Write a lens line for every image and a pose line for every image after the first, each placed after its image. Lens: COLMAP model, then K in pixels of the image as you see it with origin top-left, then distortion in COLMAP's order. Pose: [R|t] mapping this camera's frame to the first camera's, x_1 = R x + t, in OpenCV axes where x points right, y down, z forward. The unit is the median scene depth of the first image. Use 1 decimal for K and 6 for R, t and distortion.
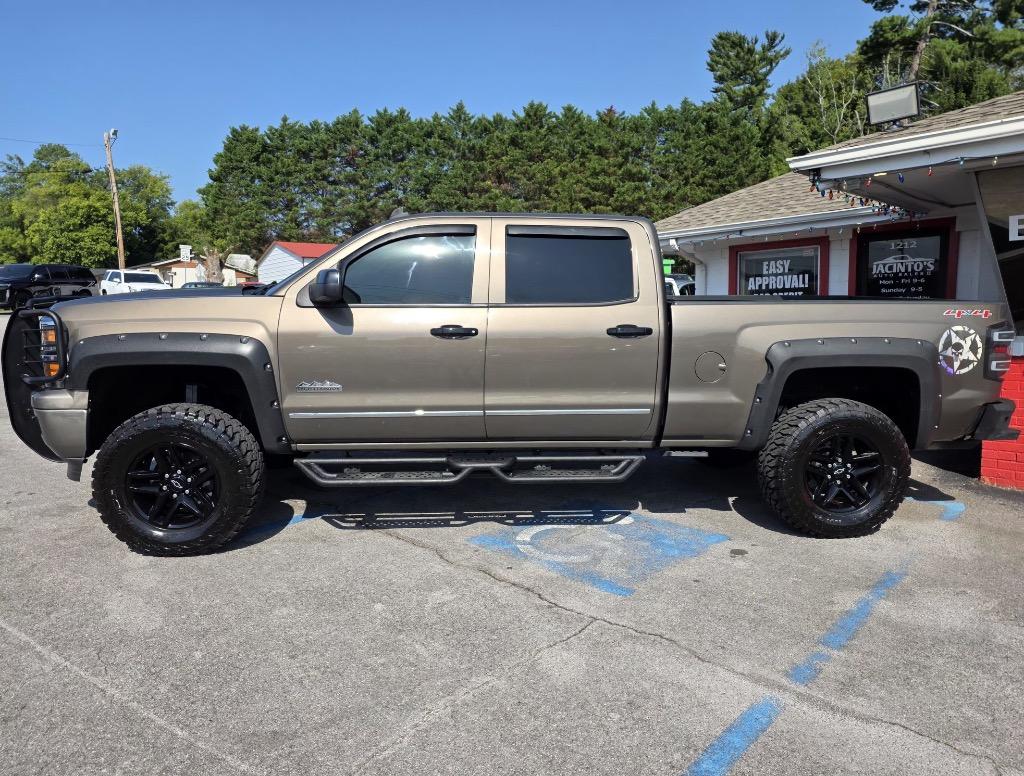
lens RADIAL K [[703.0, 0, 515.7], [0, 703.0, 379.7], [0, 0, 1]] dist [0.044392, -0.001936]
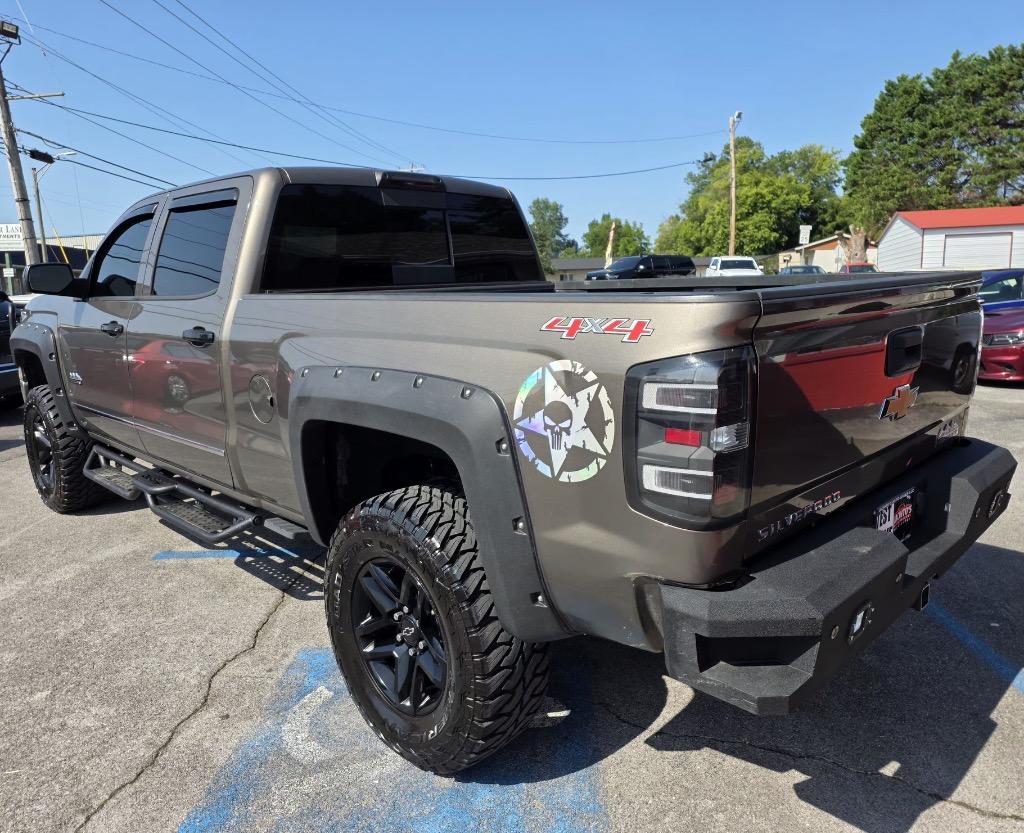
lens RADIAL K [[757.6, 0, 510.0], [0, 757.6, 423.2], [0, 0, 1]] dist [0.022245, -0.019747]
pose [[0.617934, 0.124369, -0.776331, 0.087210], [-0.070246, 0.992194, 0.103038, -0.007653], [0.783086, -0.009136, 0.621847, 0.067890]]
